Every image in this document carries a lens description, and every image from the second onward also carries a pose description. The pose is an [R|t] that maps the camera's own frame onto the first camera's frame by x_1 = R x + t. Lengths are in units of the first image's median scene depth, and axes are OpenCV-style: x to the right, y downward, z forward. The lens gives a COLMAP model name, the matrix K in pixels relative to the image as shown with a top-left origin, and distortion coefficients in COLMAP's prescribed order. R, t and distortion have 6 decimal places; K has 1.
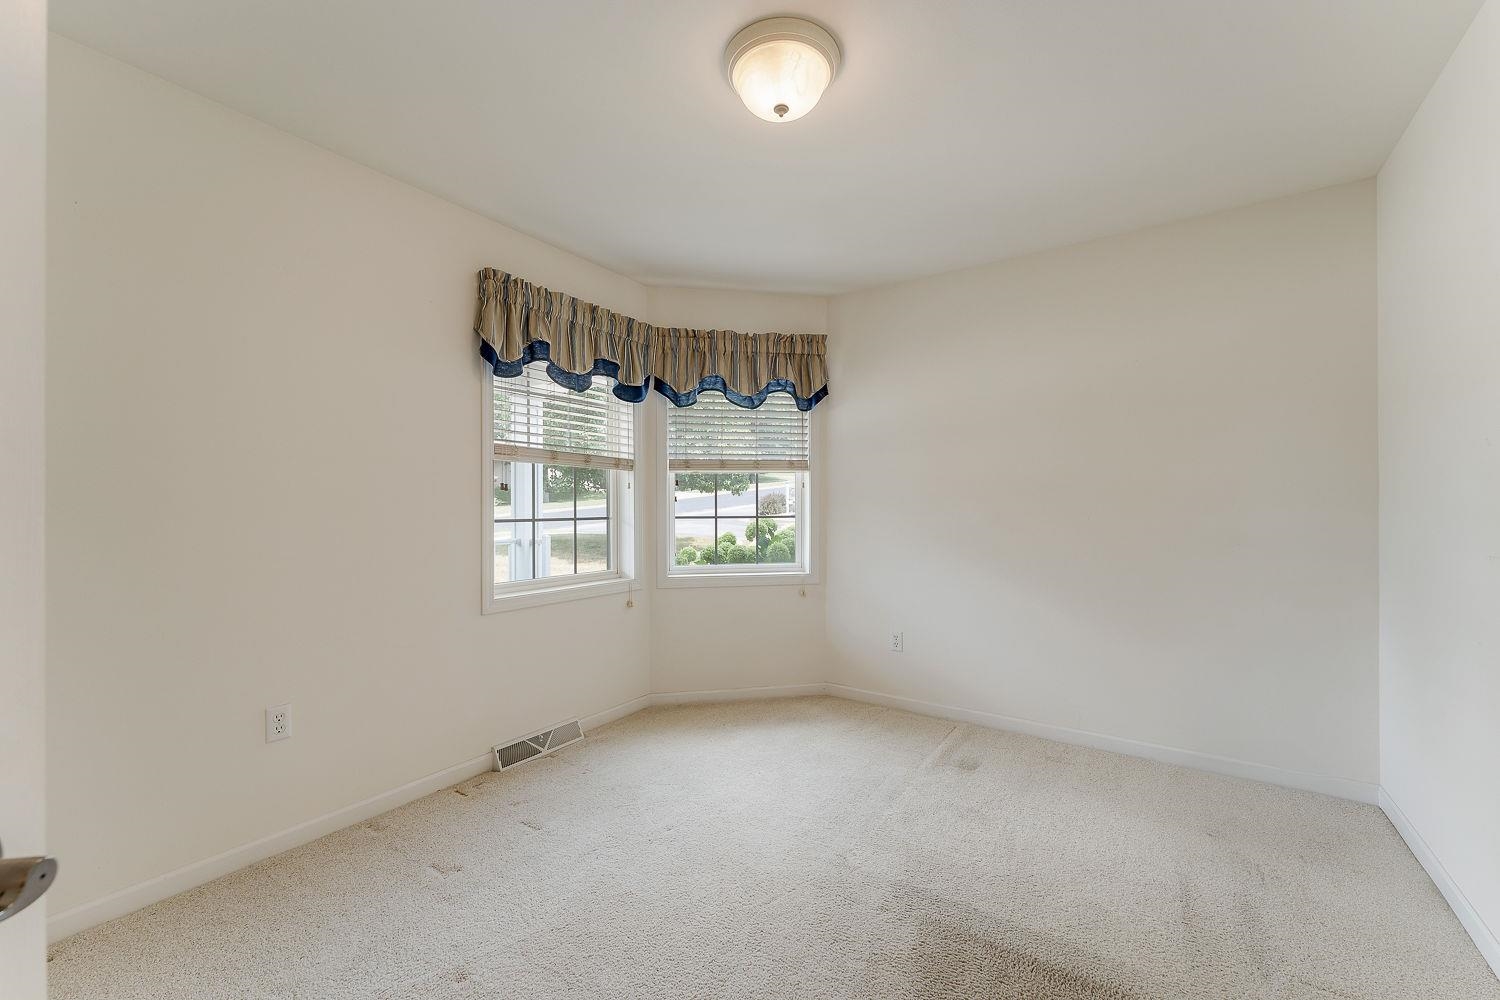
lens RADIAL K [[638.3, 0, 750.0], [0, 638.3, 500.0], [0, 0, 1]] dist [0.000342, 0.000049]
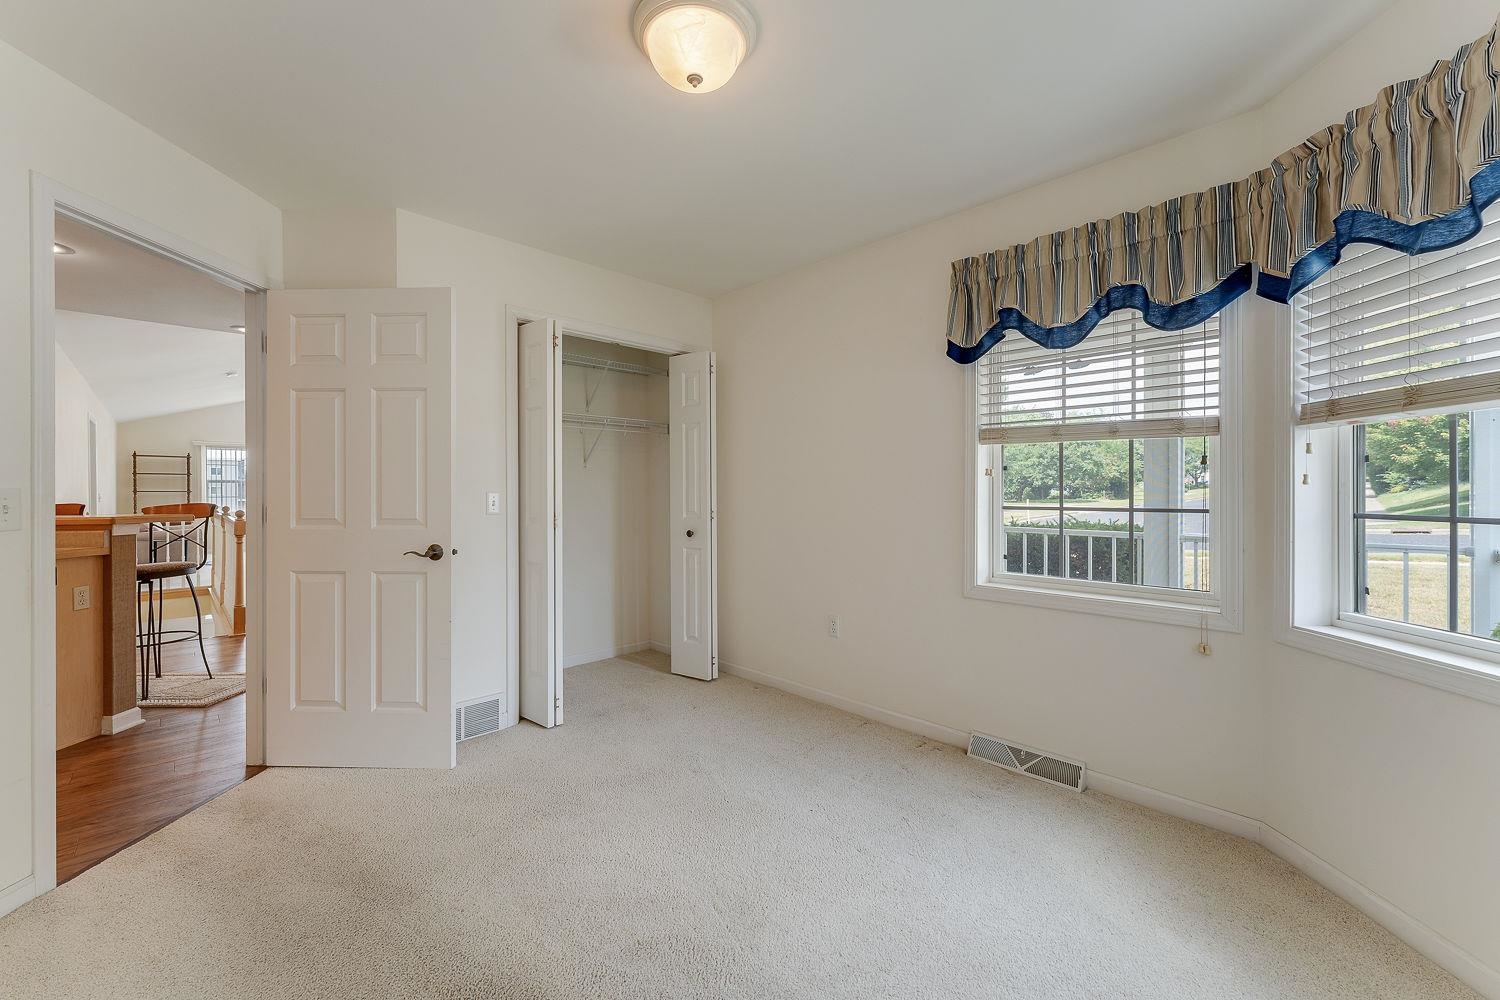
lens RADIAL K [[591.4, 0, 748.3], [0, 591.4, 501.4], [0, 0, 1]] dist [-0.000619, -0.000111]
pose [[-0.224158, 0.011291, -0.974487, 0.494575], [0.006798, 0.999927, 0.010022, 0.009620], [0.974529, -0.004378, -0.224218, 0.723289]]
